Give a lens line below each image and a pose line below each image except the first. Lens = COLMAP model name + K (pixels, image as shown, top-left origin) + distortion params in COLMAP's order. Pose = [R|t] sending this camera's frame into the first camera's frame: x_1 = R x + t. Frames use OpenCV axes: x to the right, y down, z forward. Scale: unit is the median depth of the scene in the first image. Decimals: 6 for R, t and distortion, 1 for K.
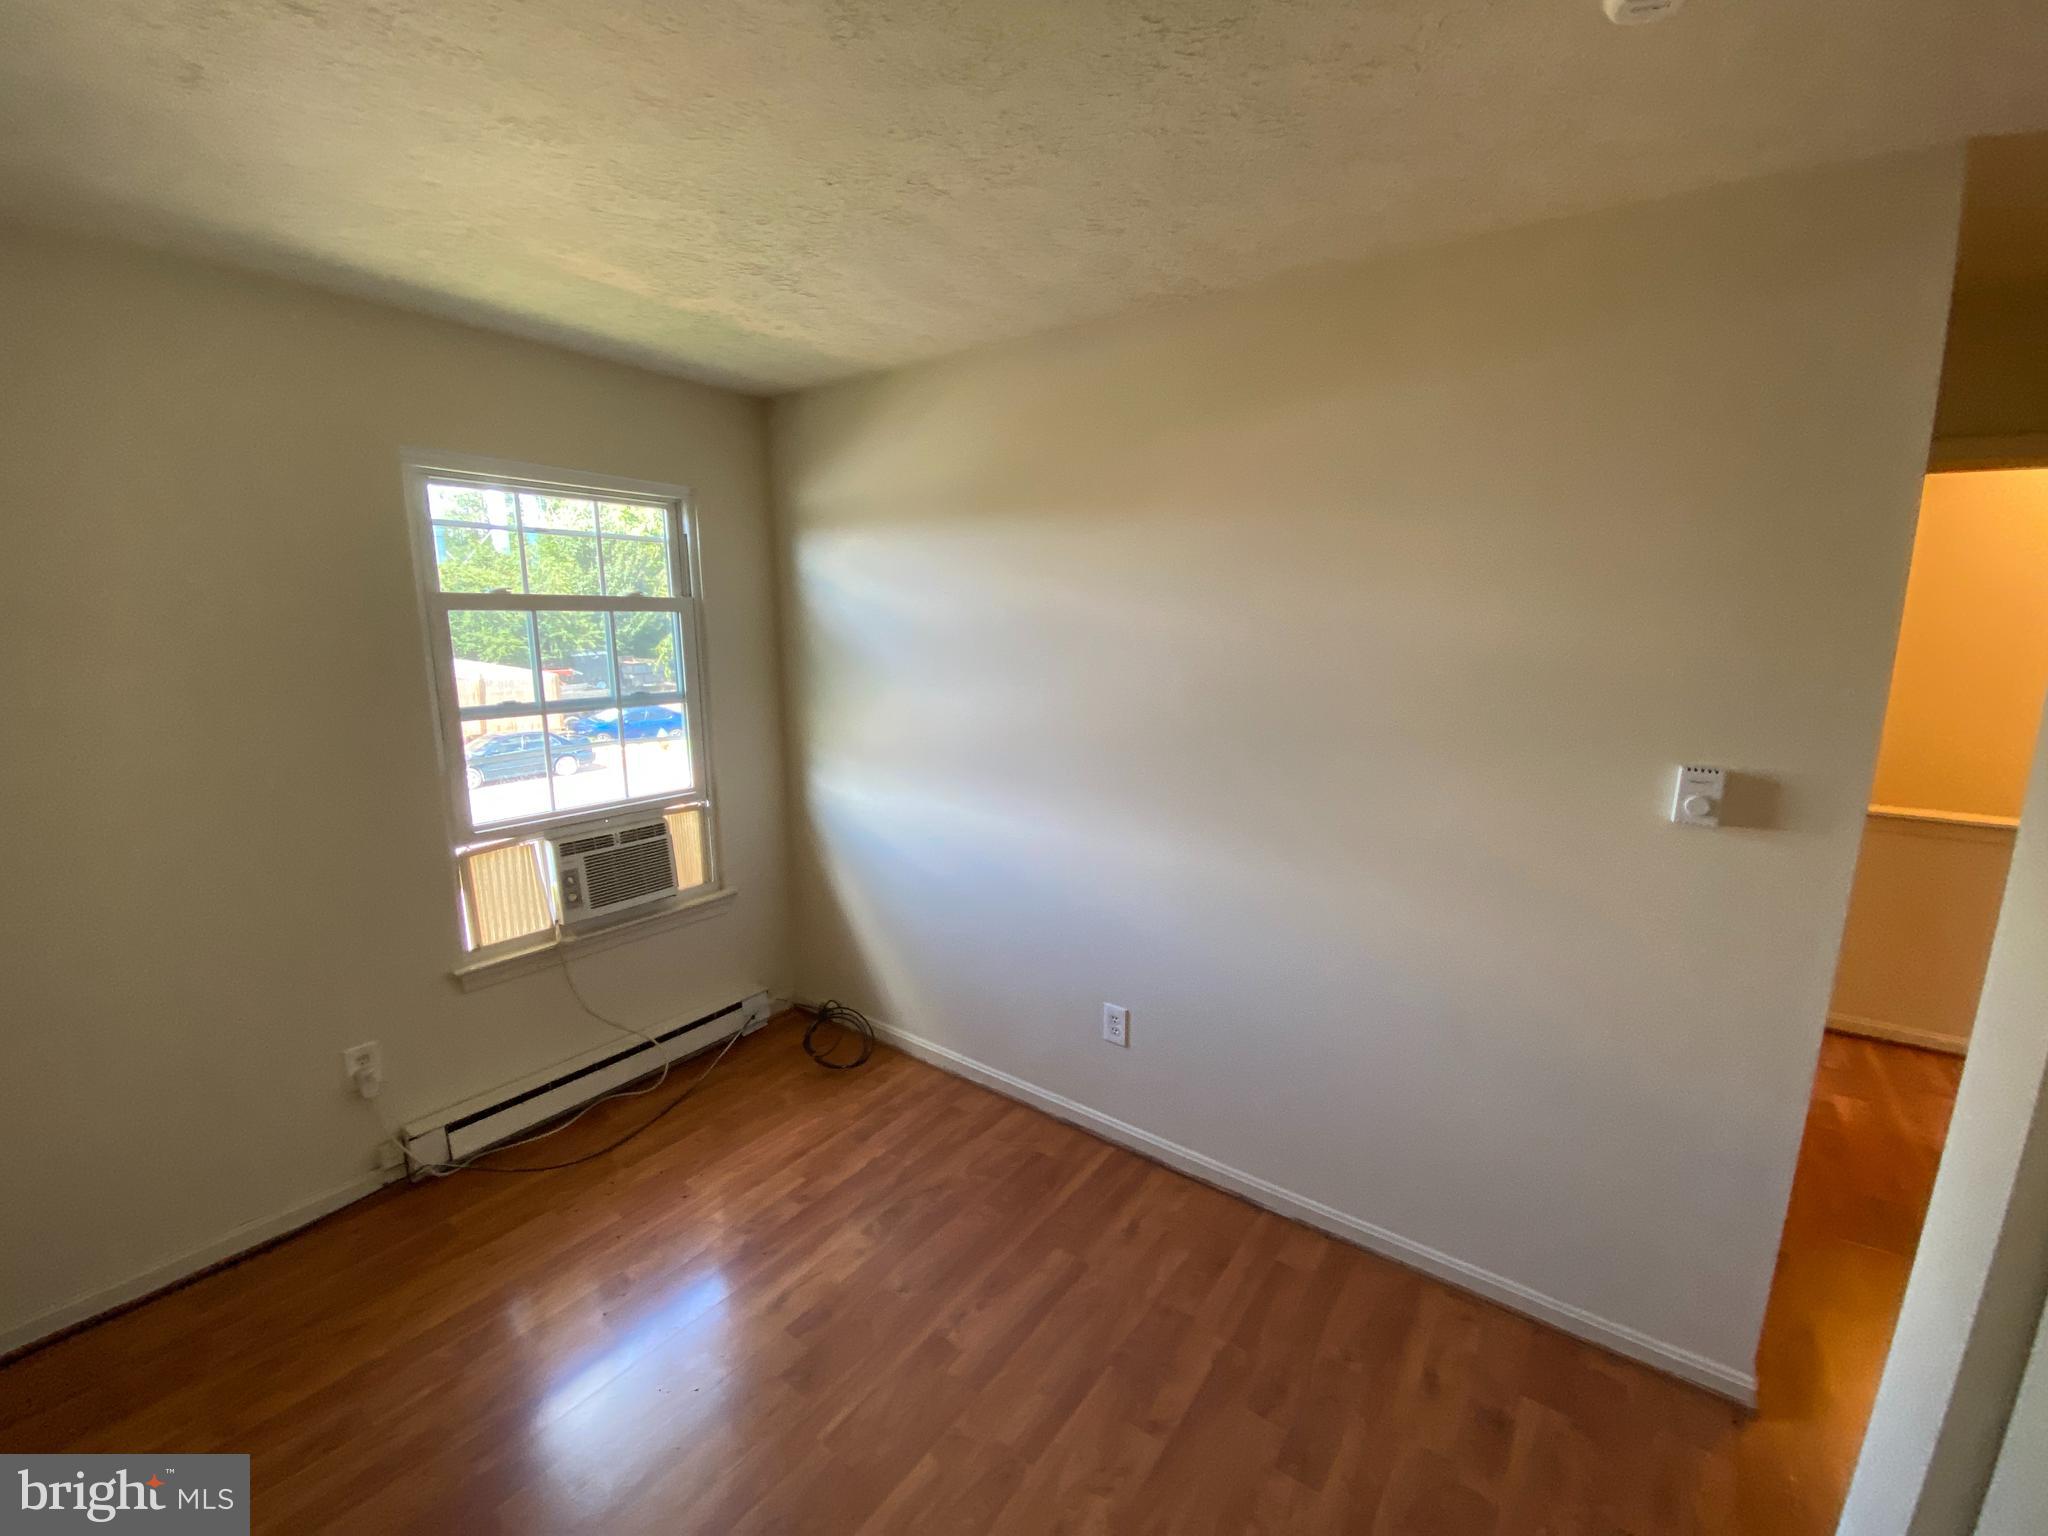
lens RADIAL K [[840.0, 0, 1025.2], [0, 840.0, 769.2], [0, 0, 1]] dist [0.025420, -0.021762]
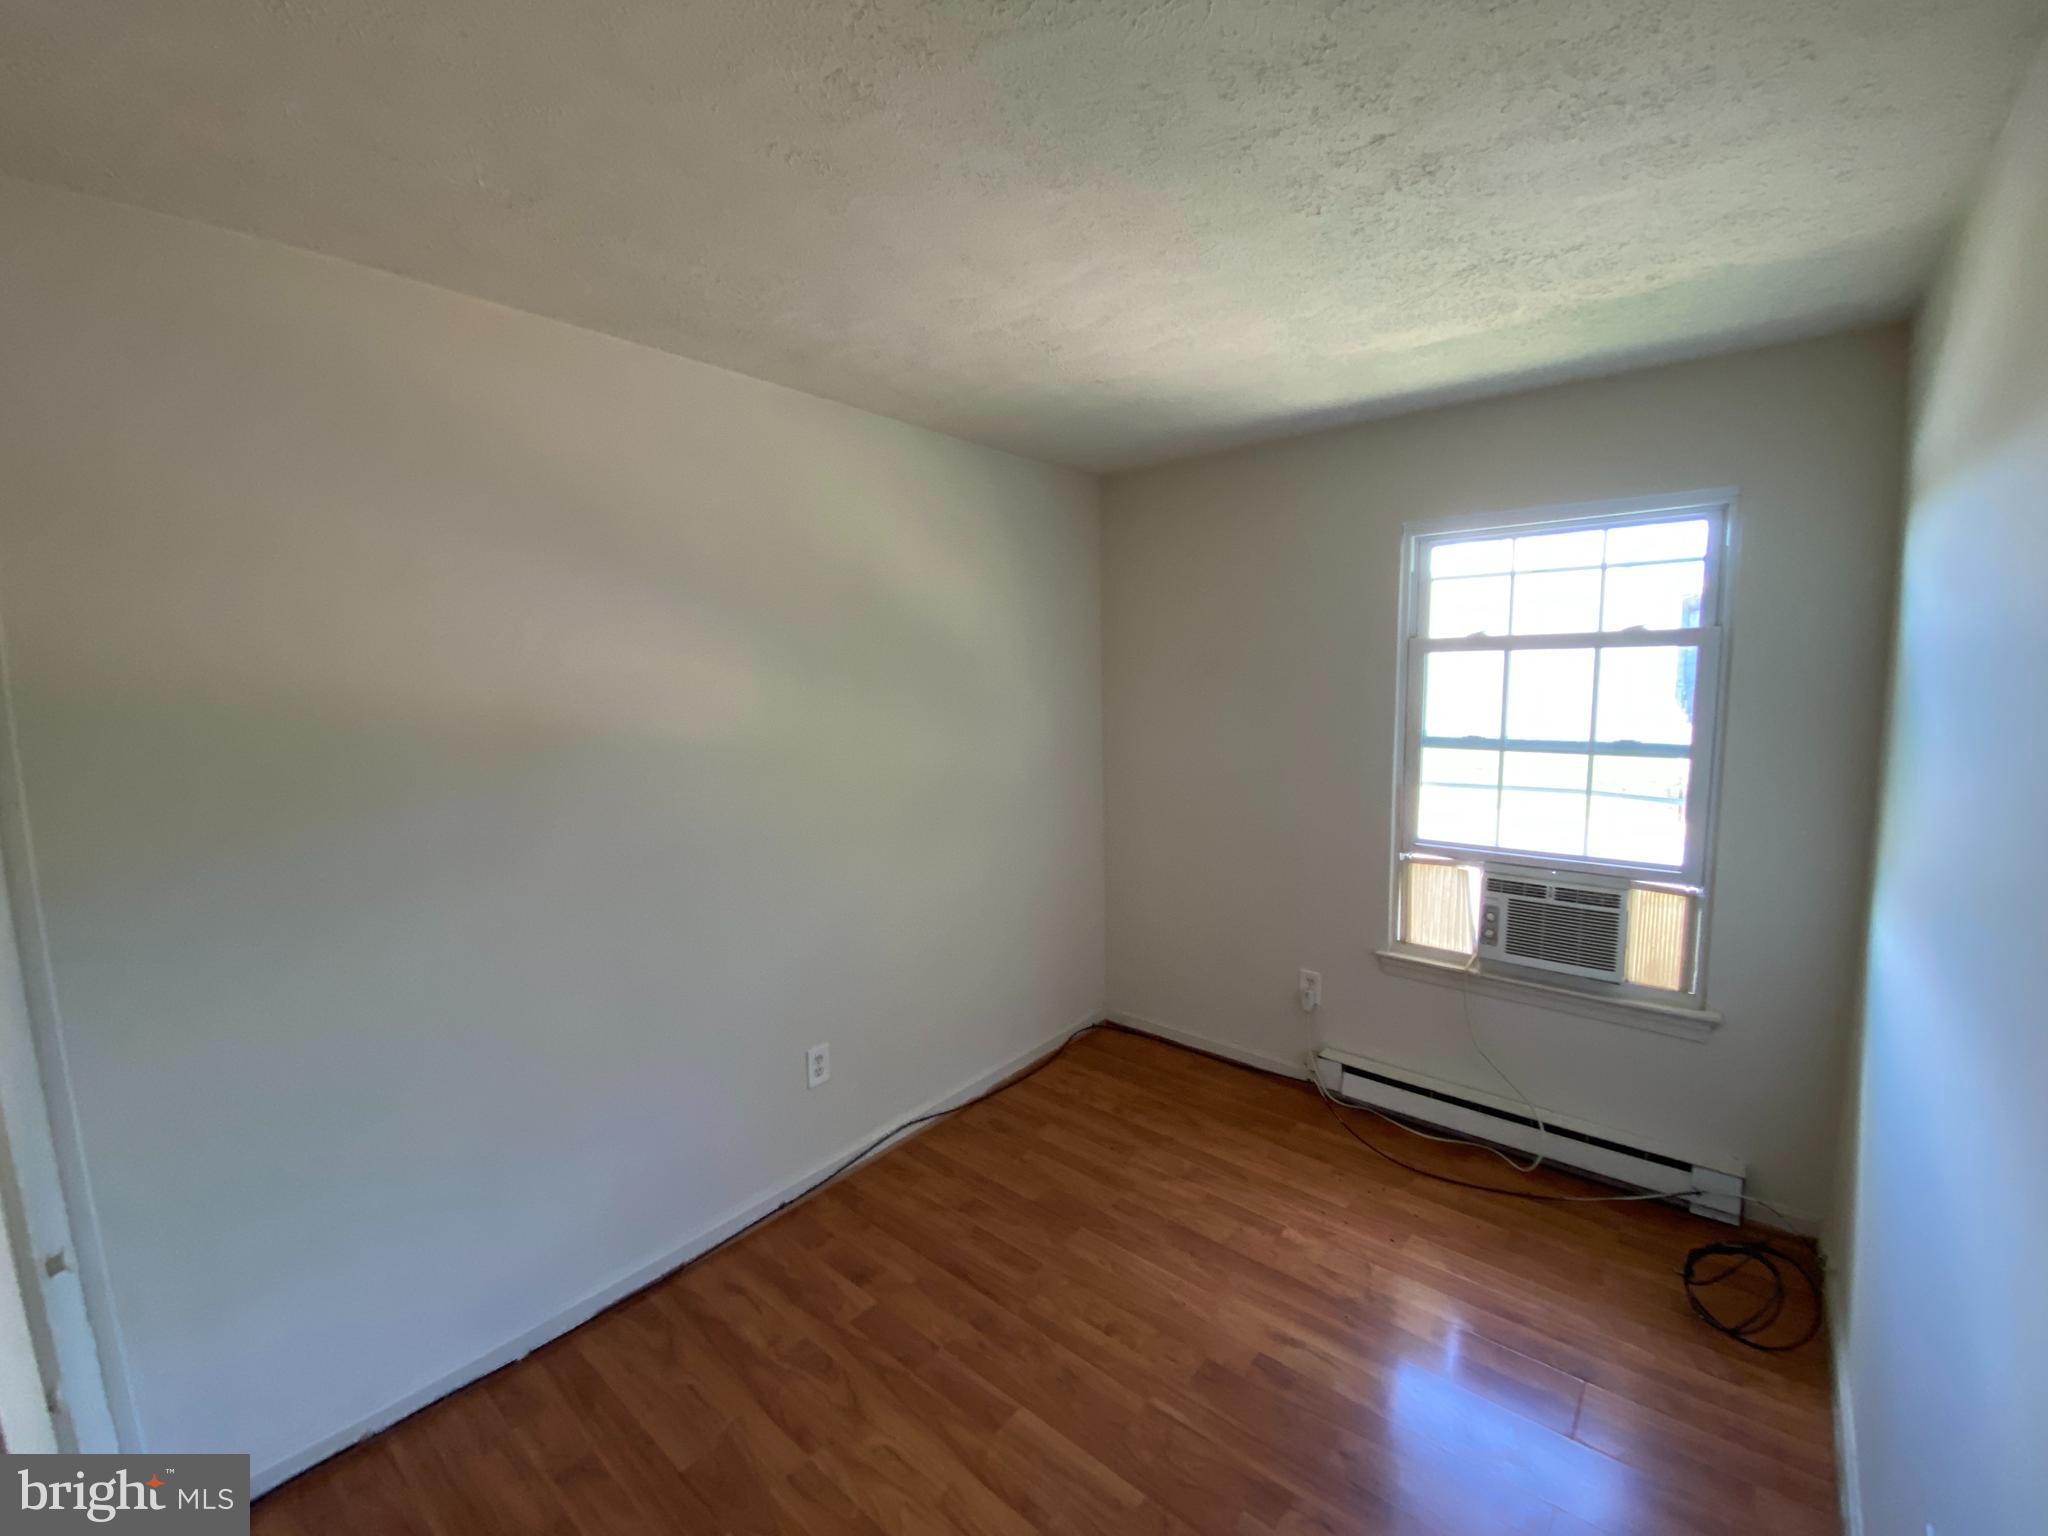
lens RADIAL K [[840.0, 0, 1025.2], [0, 840.0, 769.2], [0, 0, 1]] dist [0.025420, -0.021762]
pose [[-0.066348, 0.115162, -0.991129, 0.509127], [-0.164031, 0.978544, 0.124680, -0.079423], [0.984221, 0.170848, -0.046034, 0.501843]]
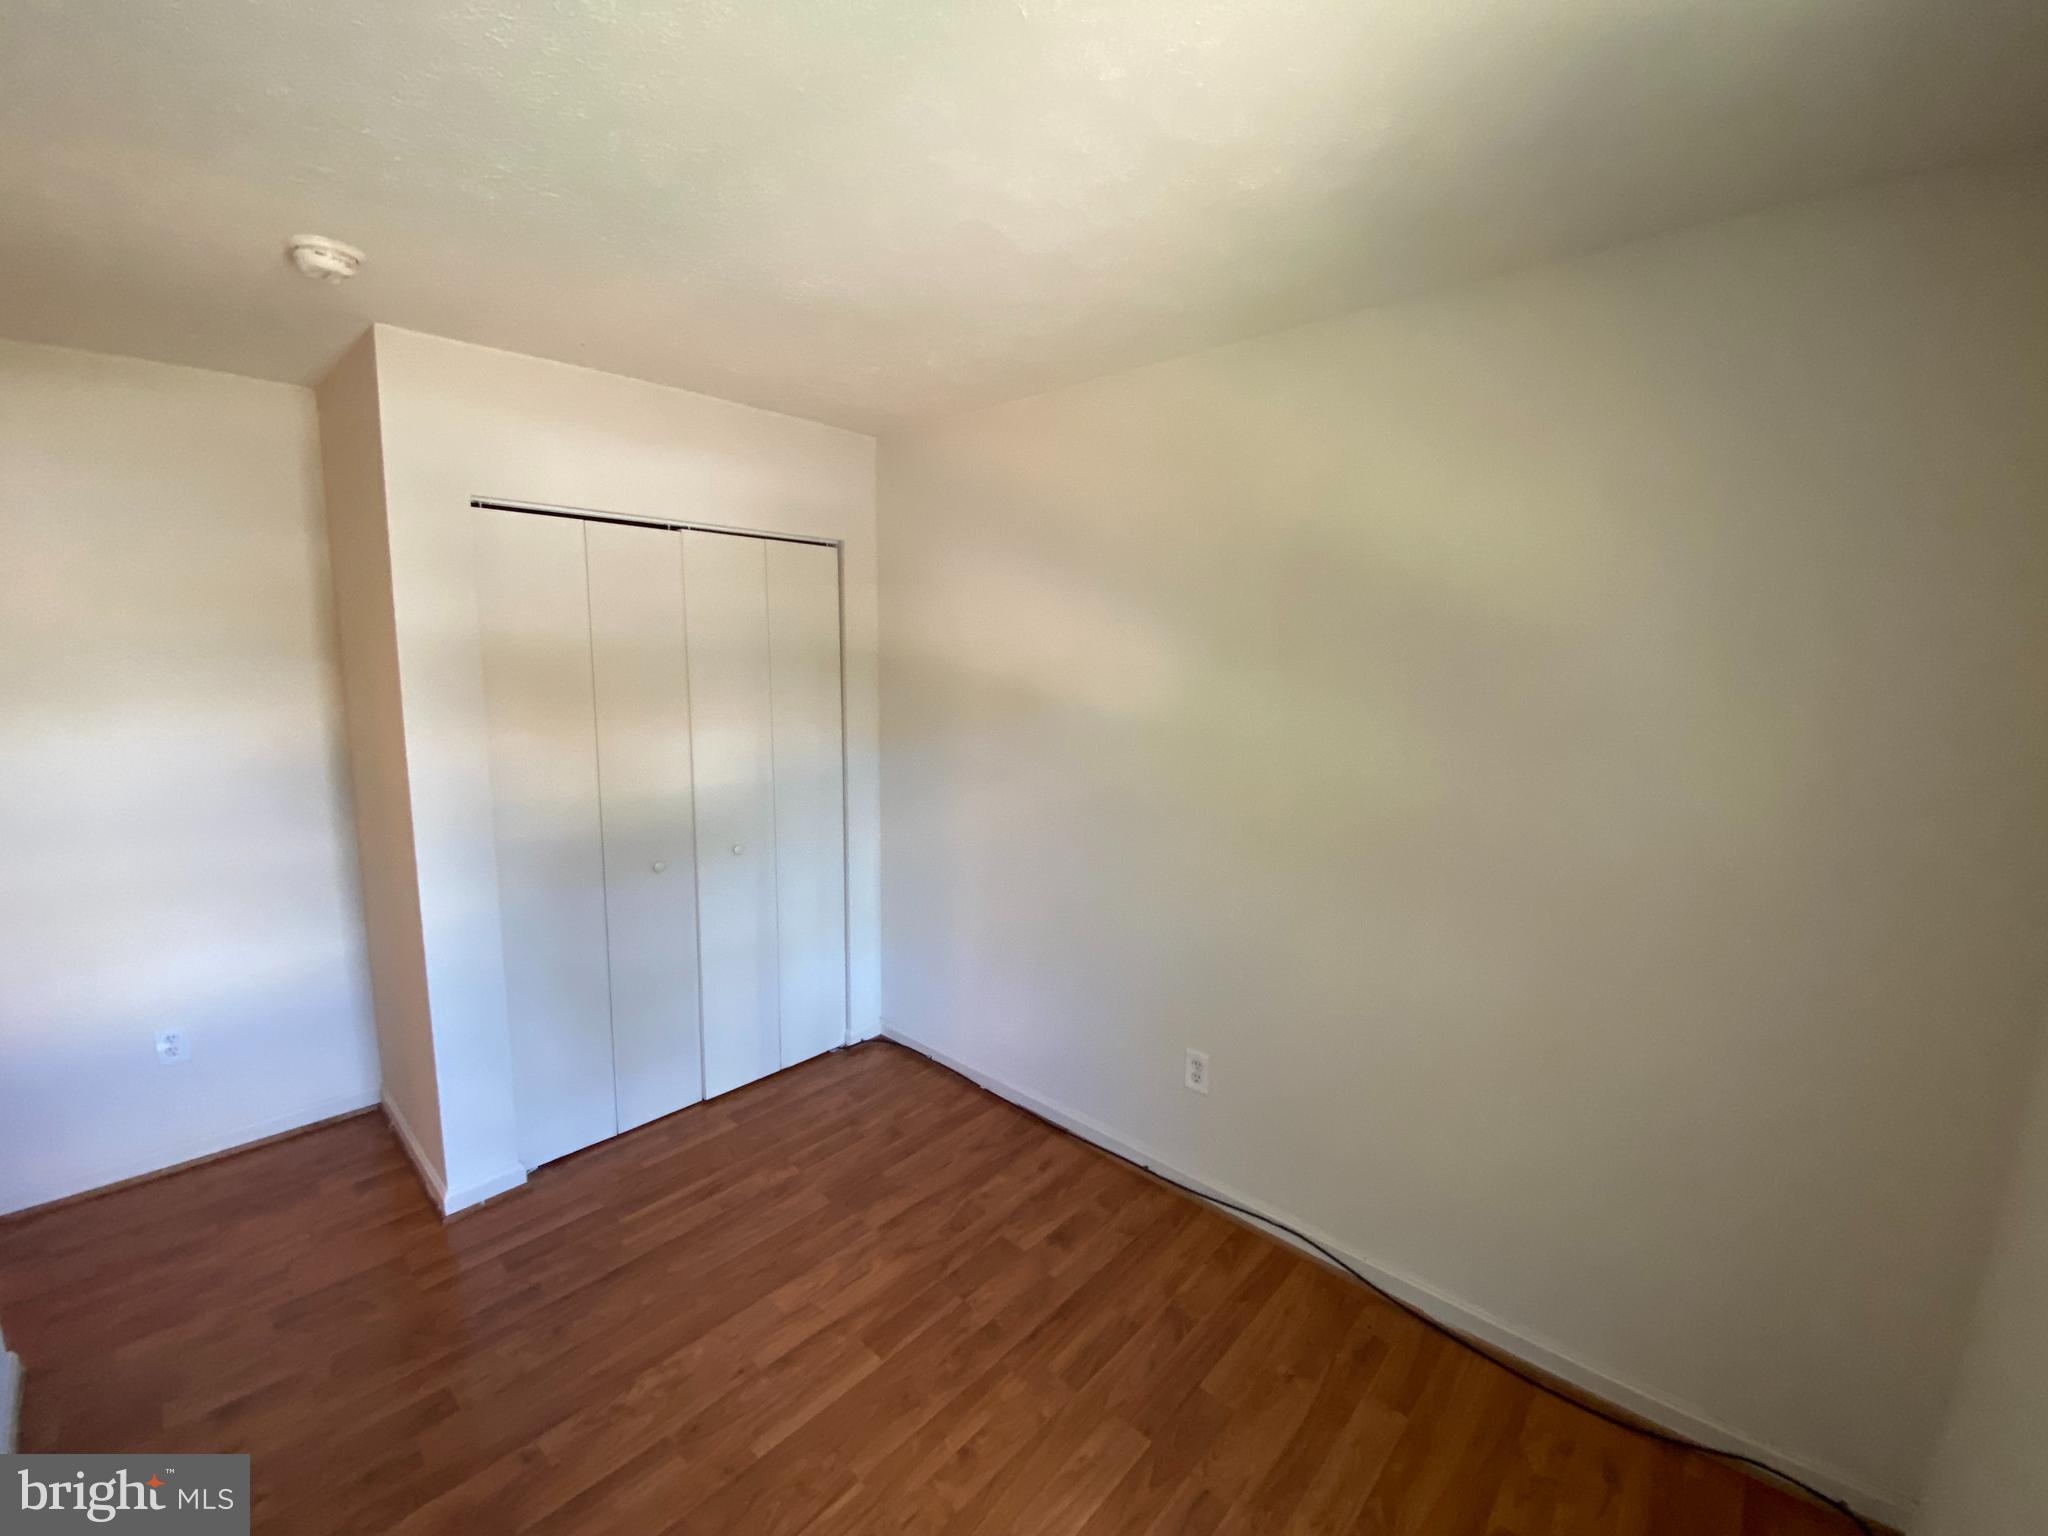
lens RADIAL K [[840.0, 0, 1025.2], [0, 840.0, 769.2], [0, 0, 1]] dist [0.025420, -0.021762]
pose [[-0.994184, -0.028966, 0.103725, -0.338891], [0.005133, 0.949310, 0.314299, -0.194732], [-0.107571, 0.313004, -0.943640, 1.095848]]
